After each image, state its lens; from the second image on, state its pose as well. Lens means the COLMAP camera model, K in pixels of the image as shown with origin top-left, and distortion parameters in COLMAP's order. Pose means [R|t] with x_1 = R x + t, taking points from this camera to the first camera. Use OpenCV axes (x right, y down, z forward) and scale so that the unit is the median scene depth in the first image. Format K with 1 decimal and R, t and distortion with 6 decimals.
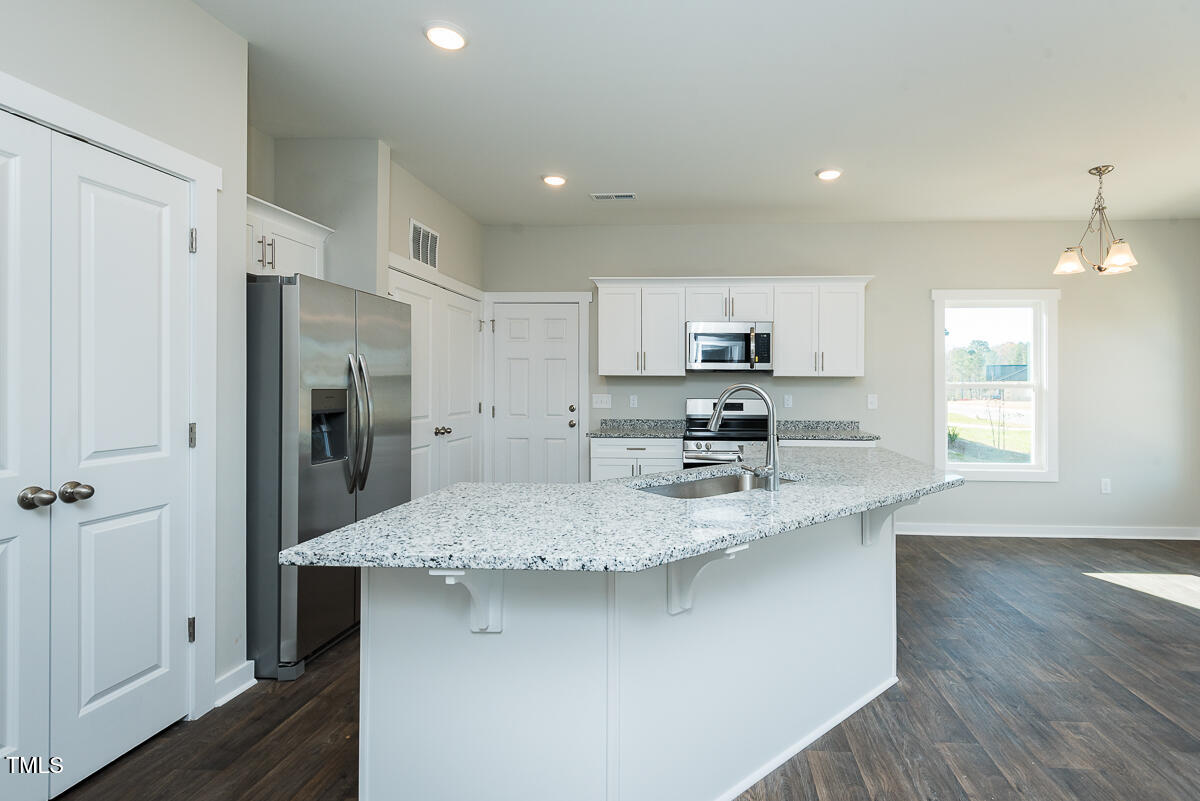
lens RADIAL K [[569.1, 0, 683.1], [0, 569.1, 381.8], [0, 0, 1]] dist [0.007420, -0.002215]
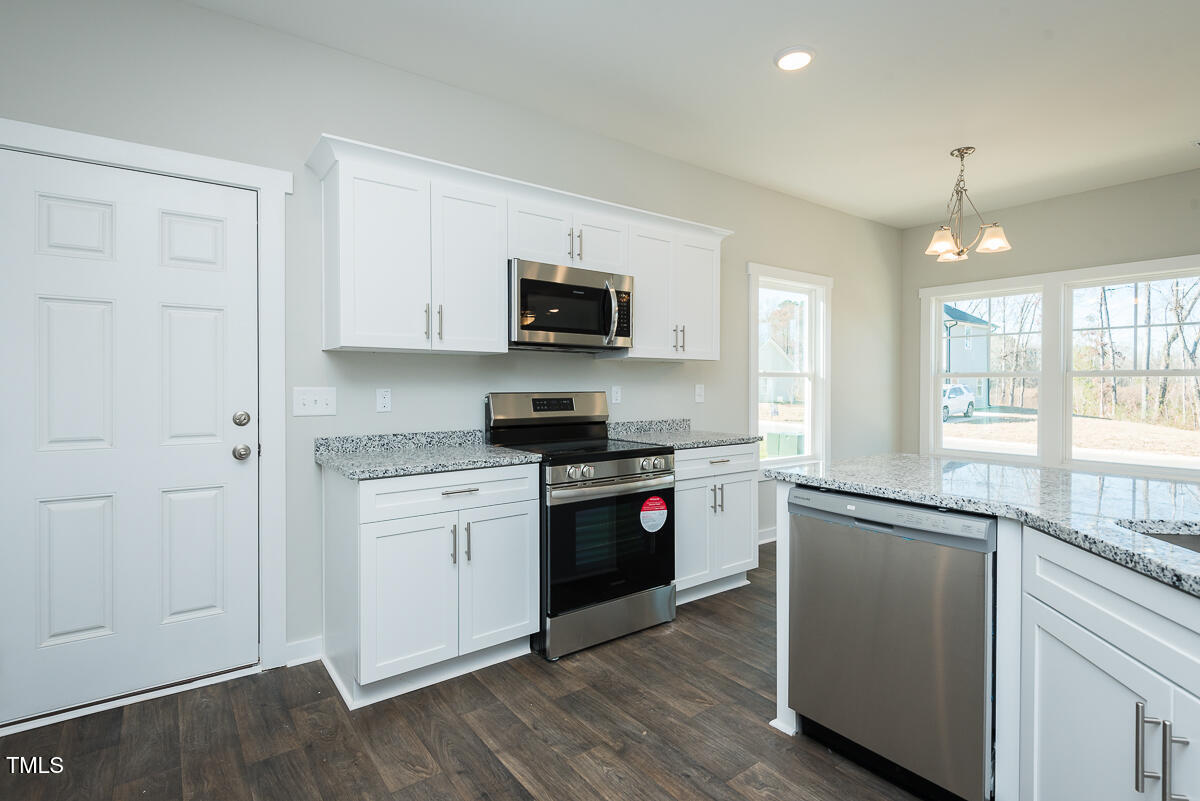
lens RADIAL K [[584.8, 0, 619.5], [0, 584.8, 379.0], [0, 0, 1]] dist [0.012817, -0.009906]
pose [[0.763709, 0.000755, 0.645561, -0.312401], [-0.002541, 0.999995, 0.001837, 0.015403], [-0.645556, -0.003043, 0.763707, 0.512038]]
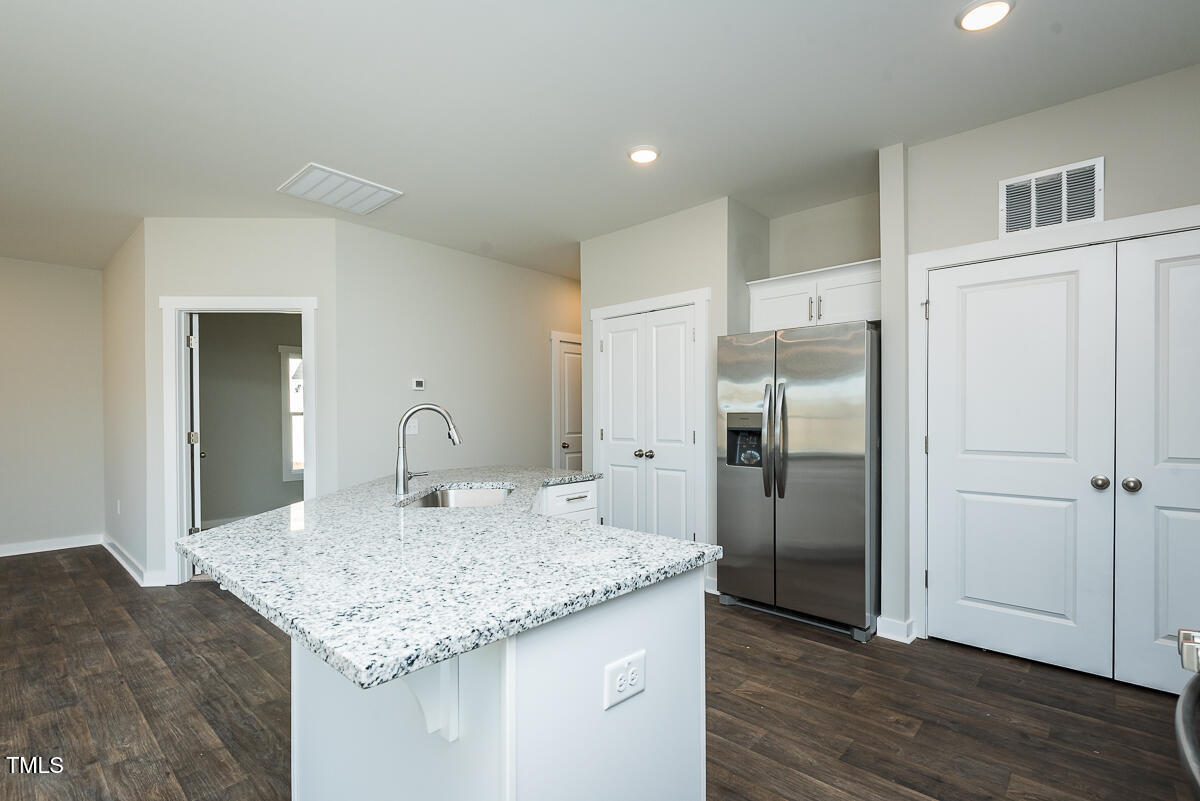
lens RADIAL K [[551.3, 0, 587.6], [0, 551.3, 417.0], [0, 0, 1]] dist [0.017663, -0.008928]
pose [[-0.660628, -0.000968, -0.750713, 0.360481], [0.005545, 0.999966, -0.006170, 0.017250], [0.750693, -0.008239, -0.660600, 0.941919]]
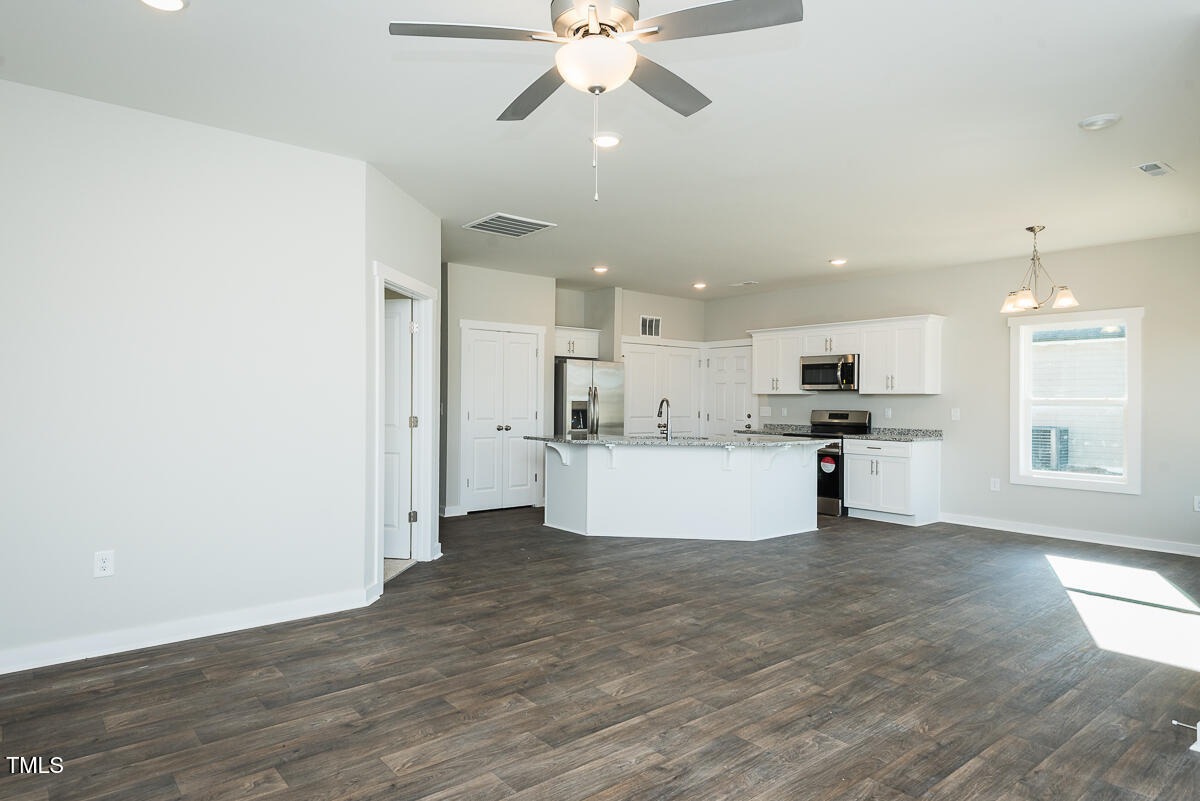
lens RADIAL K [[709.2, 0, 581.0], [0, 709.2, 396.2], [0, 0, 1]] dist [0.006280, -0.003611]
pose [[0.644154, -0.003230, -0.764889, 1.099884], [0.000204, 0.999992, -0.004051, 0.002519], [0.764896, 0.002454, 0.644149, -0.637171]]
